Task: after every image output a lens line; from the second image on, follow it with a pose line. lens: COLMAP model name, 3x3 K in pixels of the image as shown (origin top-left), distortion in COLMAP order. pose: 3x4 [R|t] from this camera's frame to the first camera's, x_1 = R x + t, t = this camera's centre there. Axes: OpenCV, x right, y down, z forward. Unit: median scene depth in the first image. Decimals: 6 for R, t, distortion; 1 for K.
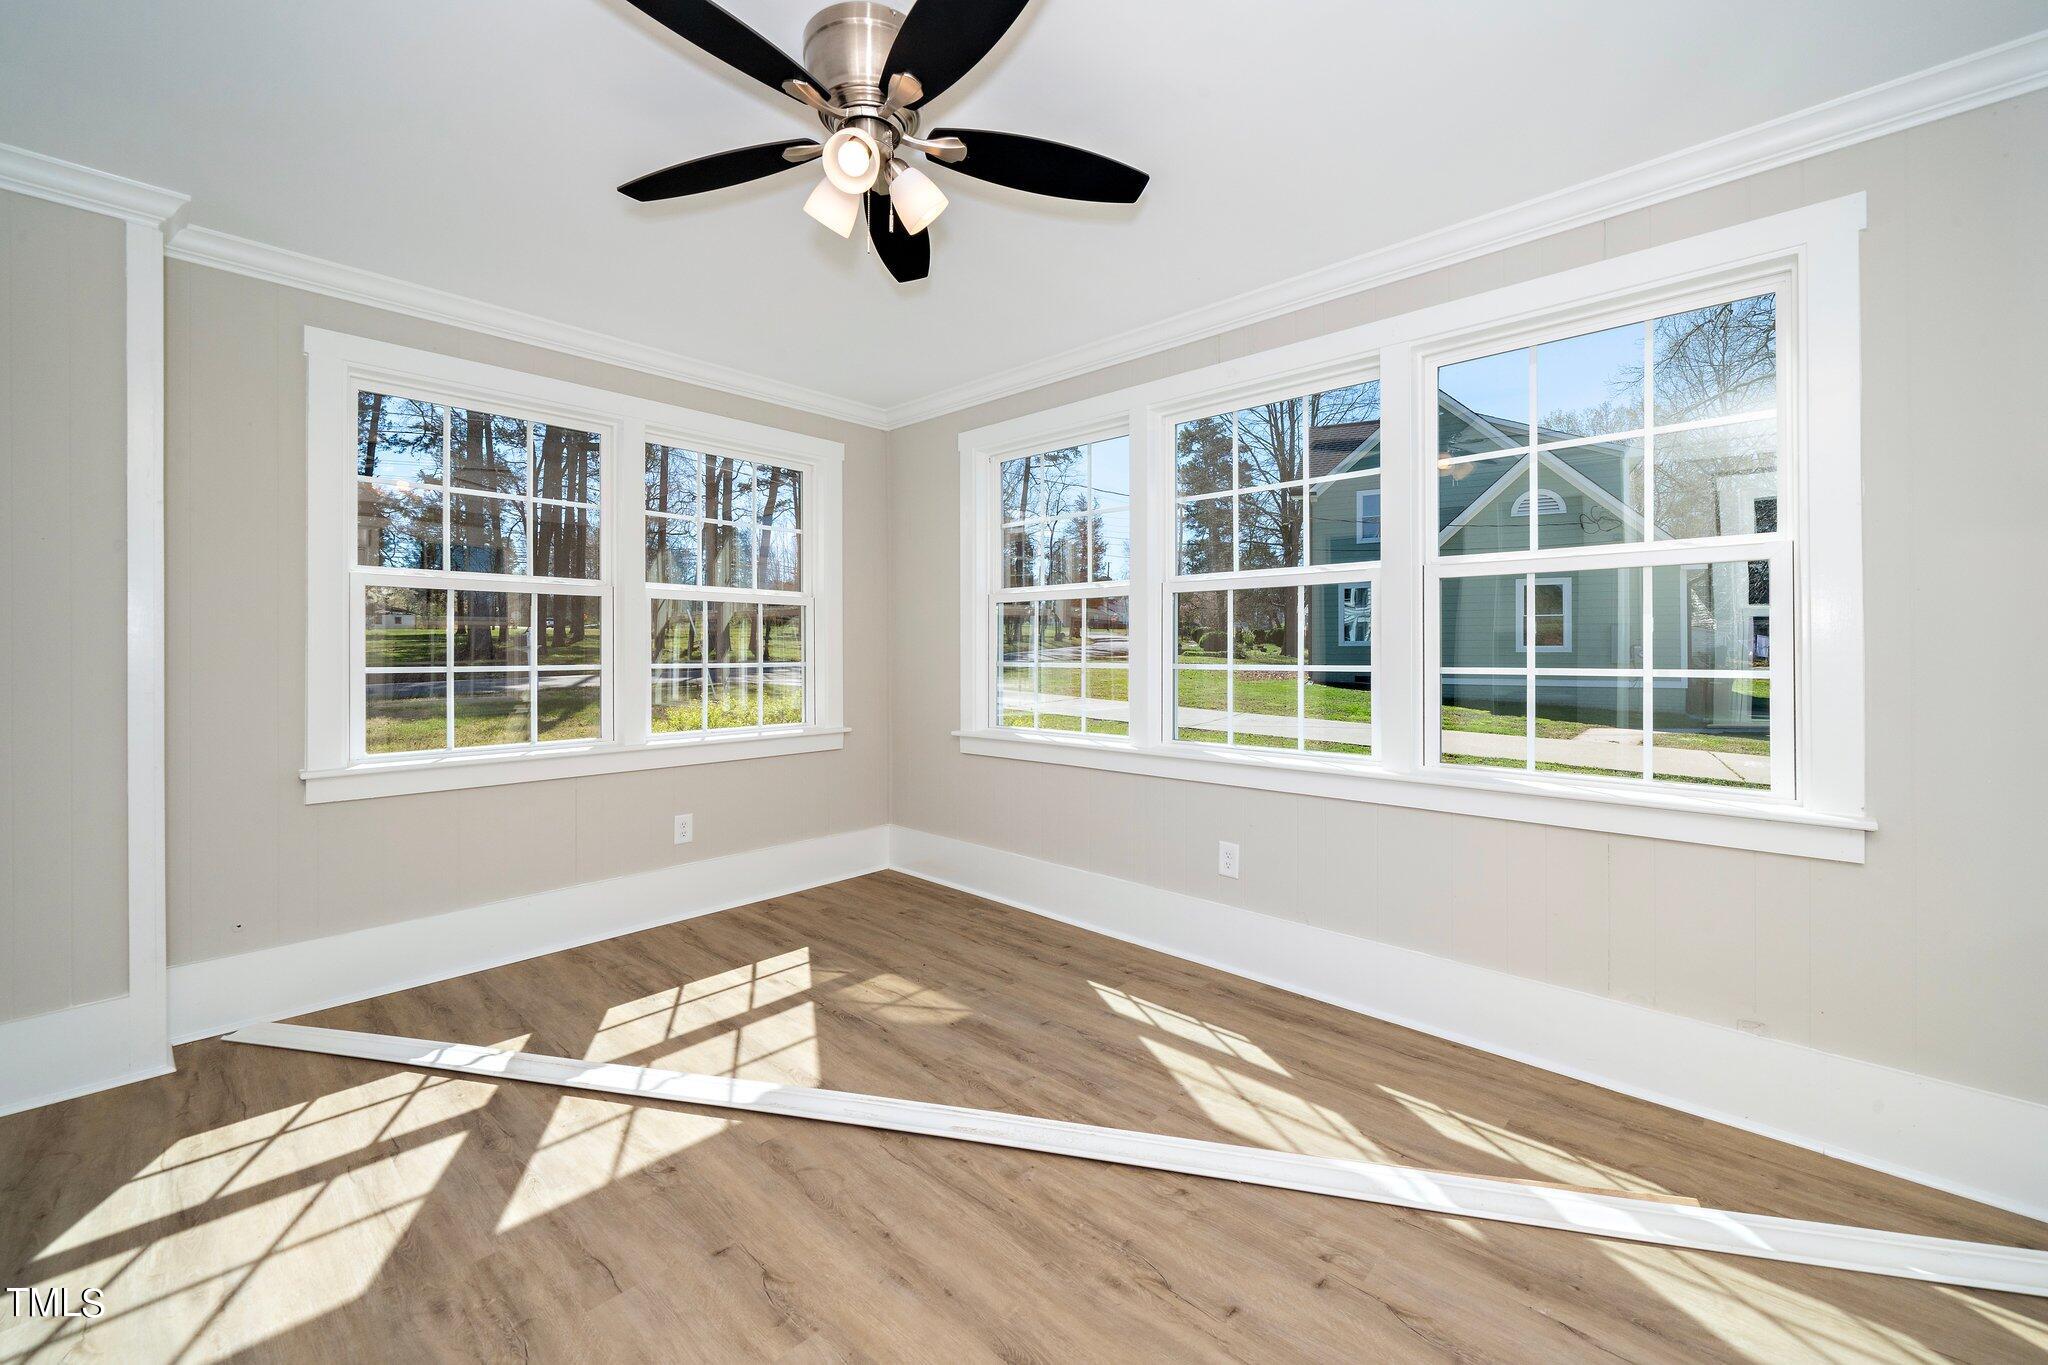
lens RADIAL K [[835.3, 0, 986.7], [0, 835.3, 647.2], [0, 0, 1]] dist [-0.007293, -0.000083]
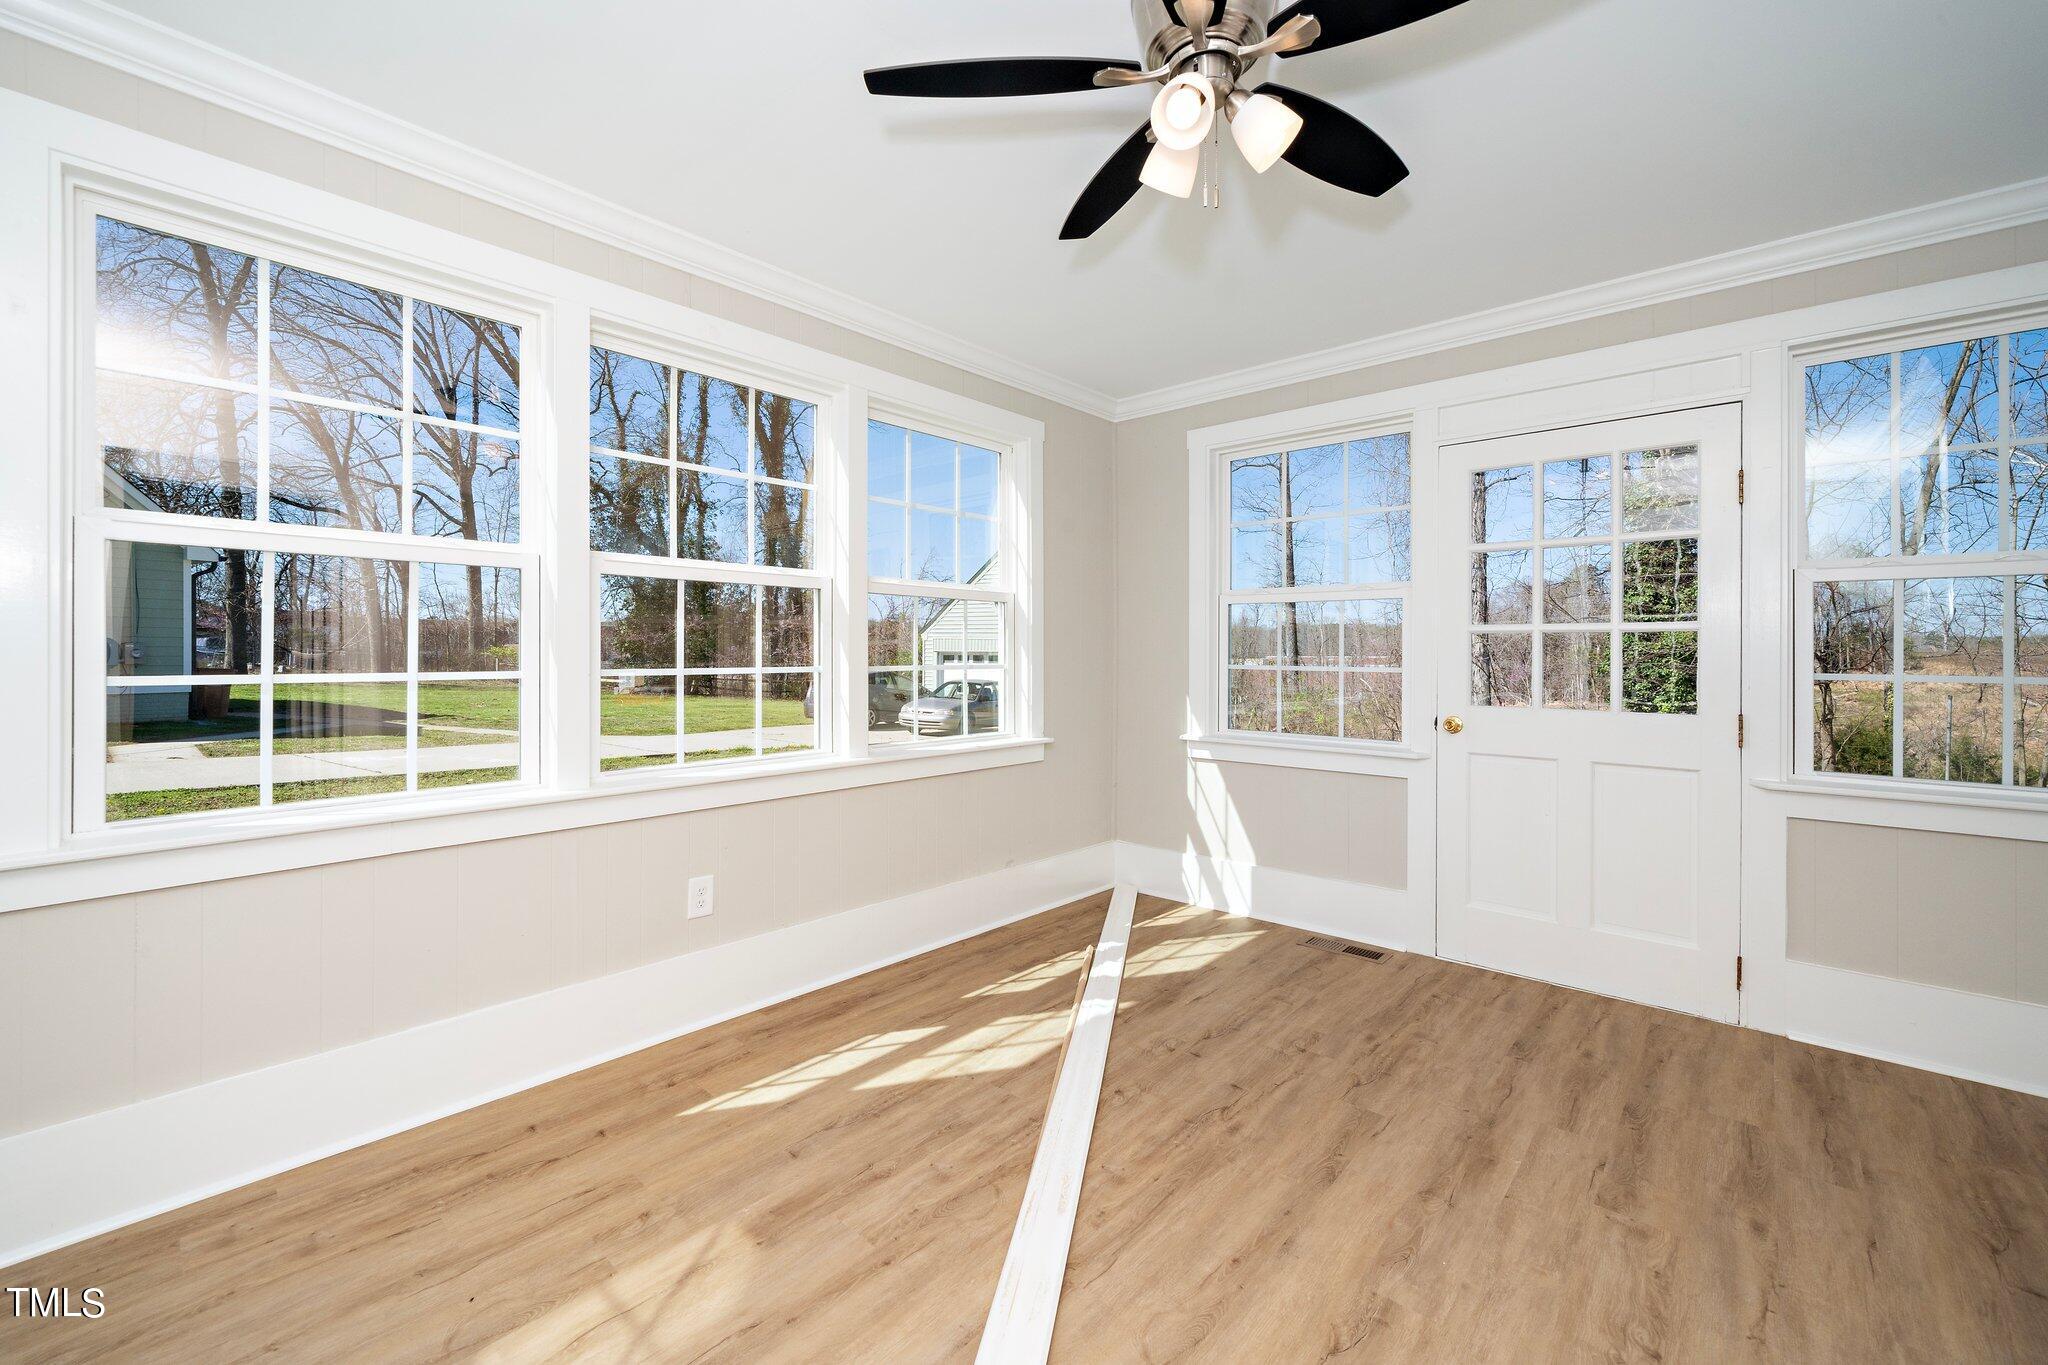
lens RADIAL K [[835.3, 0, 1022.5], [0, 835.3, 662.0], [0, 0, 1]] dist [-0.007293, -0.000083]
pose [[-0.057246, -0.010003, 0.998310, -0.731242], [-0.002545, 0.999948, 0.009874, 0.002300], [-0.998357, -0.001976, -0.057269, 0.898903]]
